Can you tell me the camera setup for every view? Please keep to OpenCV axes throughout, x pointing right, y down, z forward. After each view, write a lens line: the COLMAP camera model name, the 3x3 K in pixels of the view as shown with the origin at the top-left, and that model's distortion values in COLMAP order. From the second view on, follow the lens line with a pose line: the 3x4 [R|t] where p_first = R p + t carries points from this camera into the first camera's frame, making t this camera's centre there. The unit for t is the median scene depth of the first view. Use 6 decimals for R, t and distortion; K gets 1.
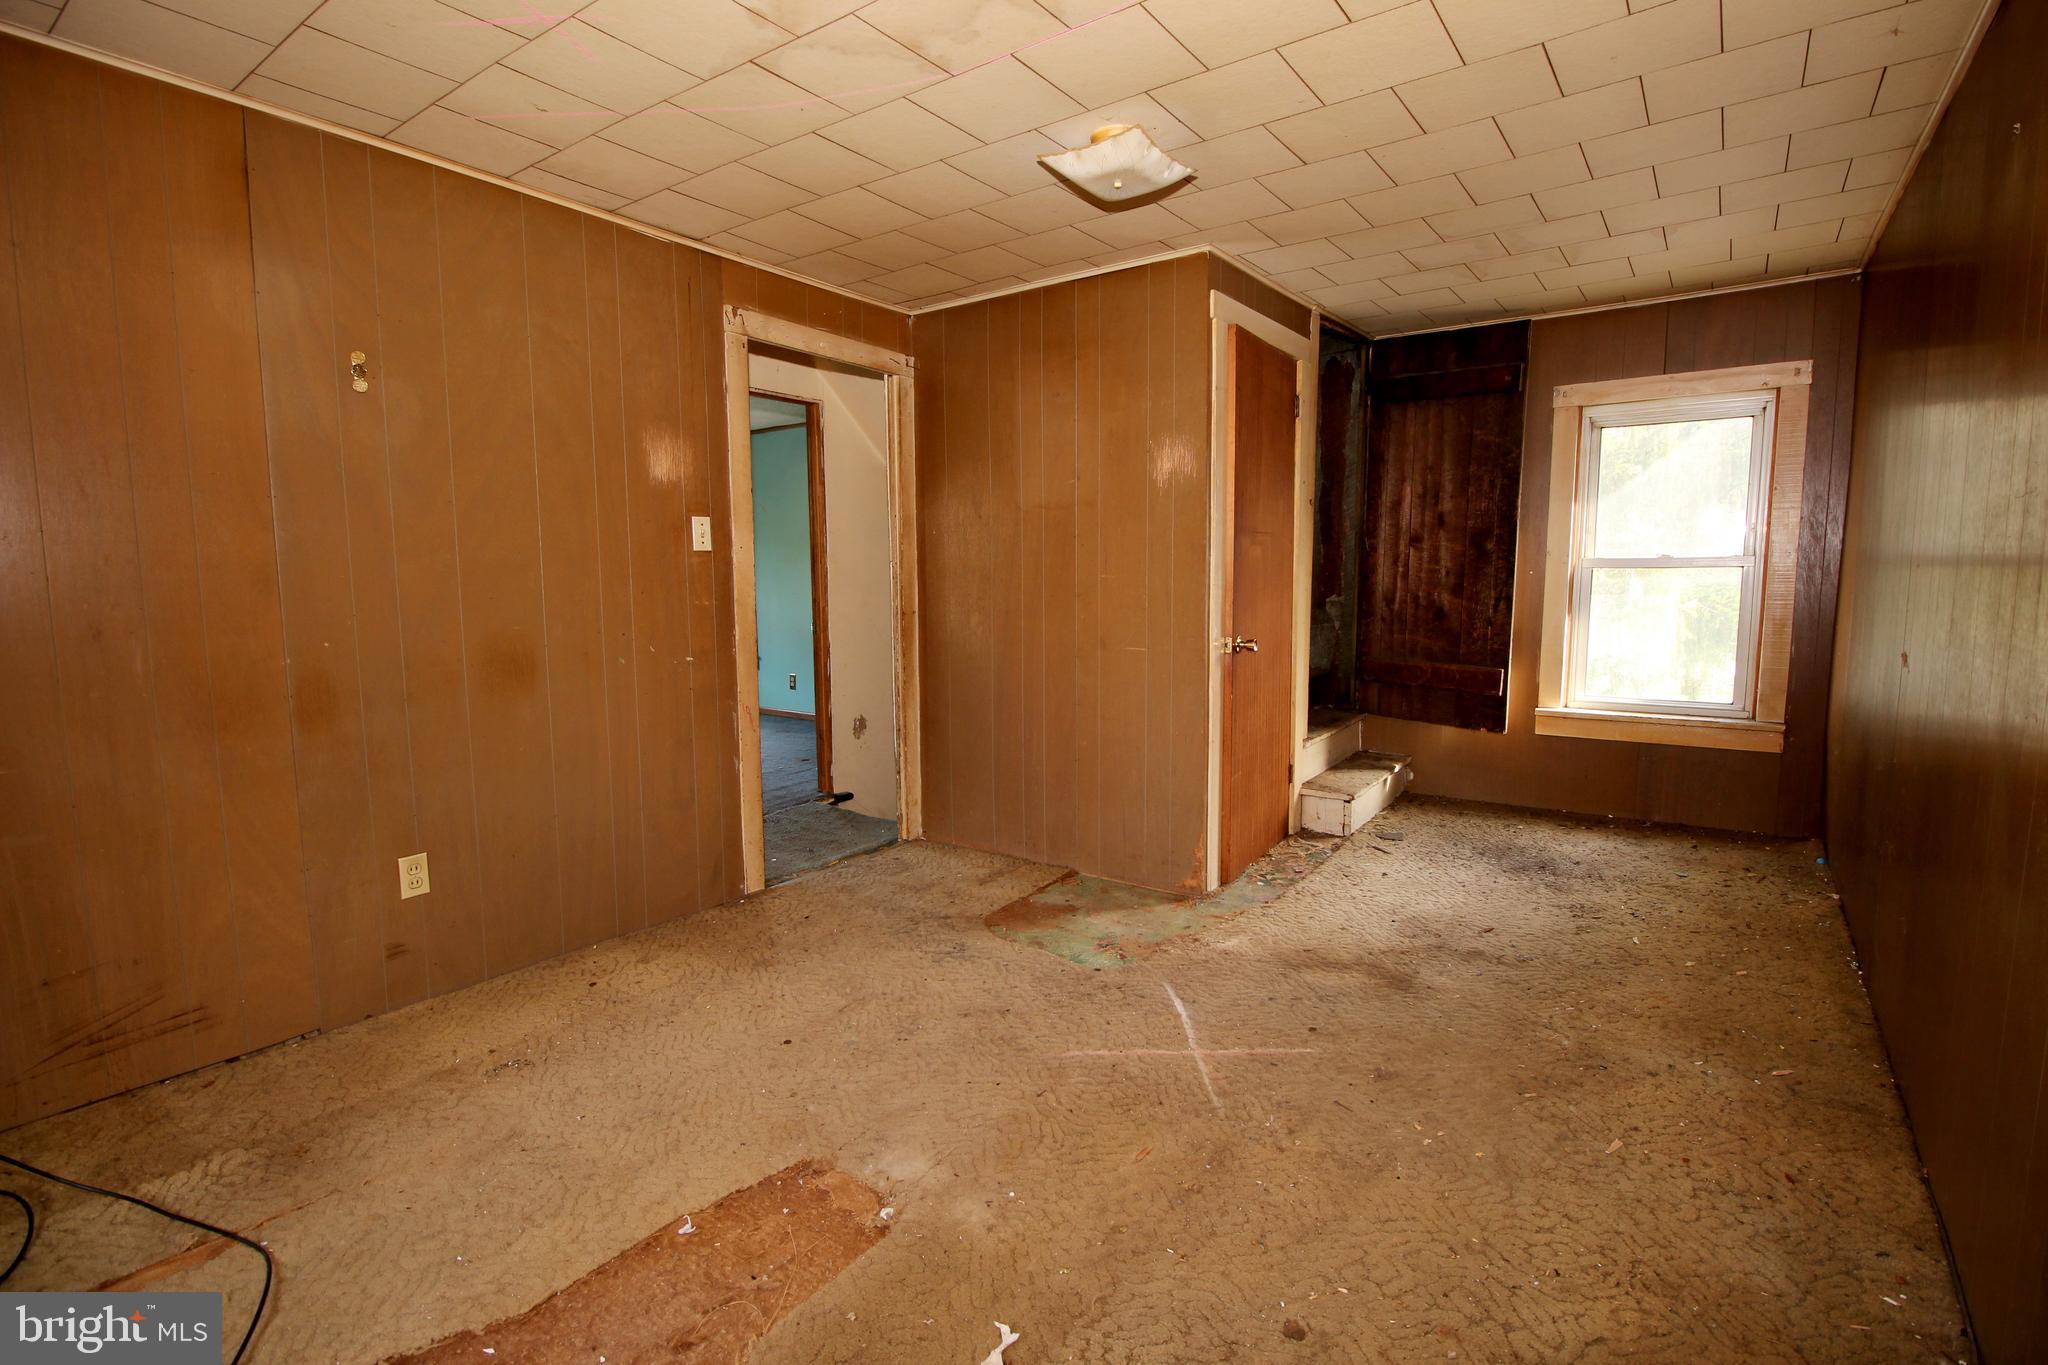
lens RADIAL K [[941.4, 0, 1037.2], [0, 941.4, 679.5], [0, 0, 1]] dist [0.000662, -0.015236]
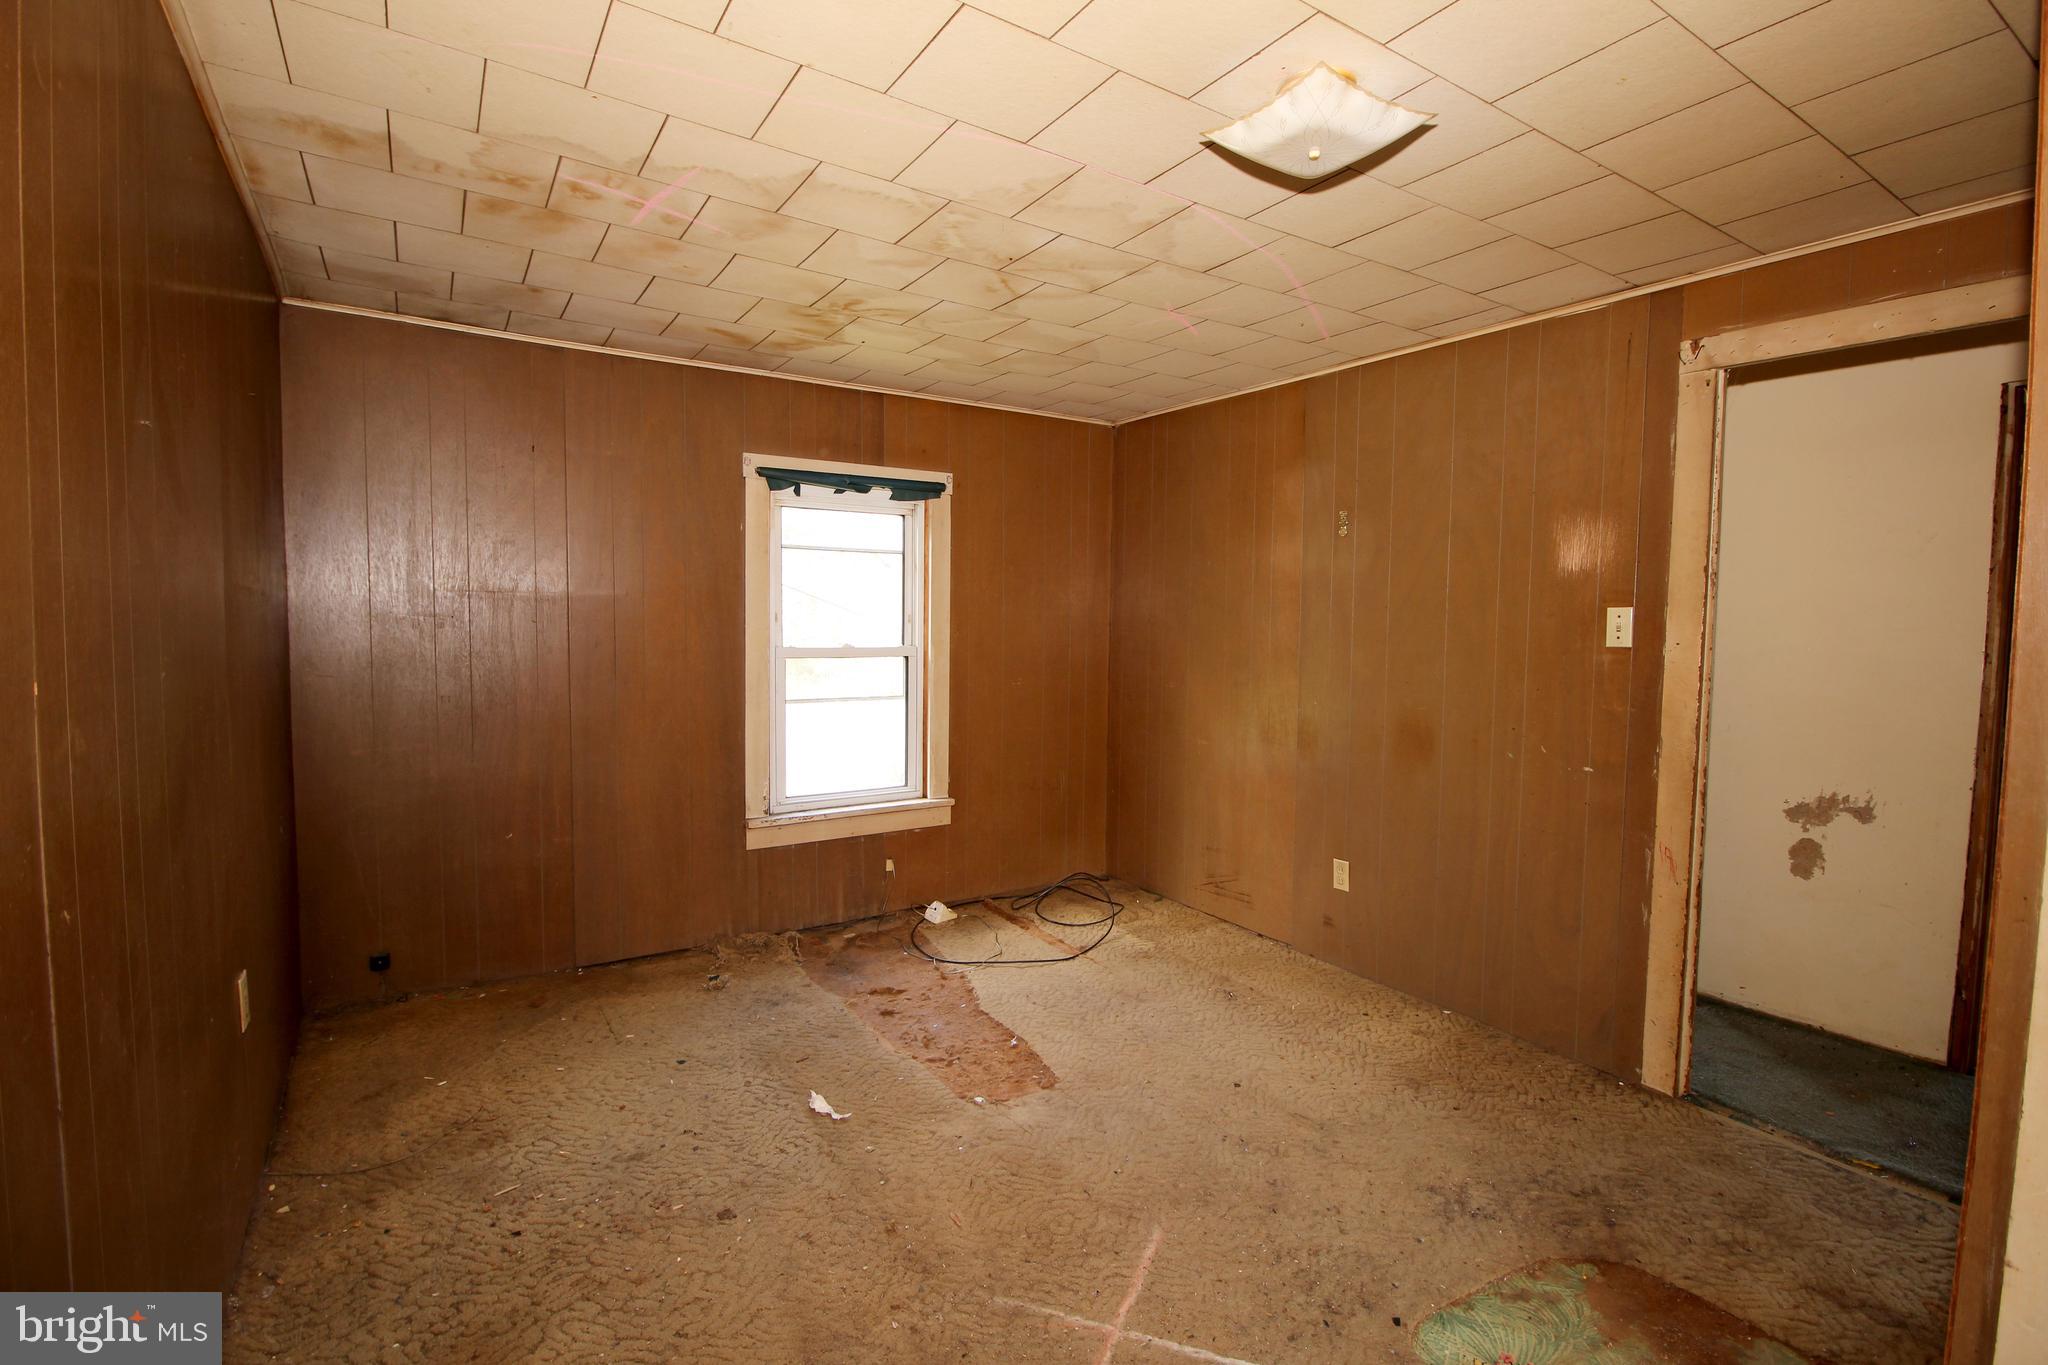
lens RADIAL K [[941.4, 0, 1037.2], [0, 941.4, 679.5], [0, 0, 1]] dist [0.000662, -0.015236]
pose [[-0.354838, 0.053019, -0.933423, 0.679157], [-0.122699, 0.987115, 0.102713, -0.143073], [0.926842, 0.150976, -0.343760, 0.887023]]
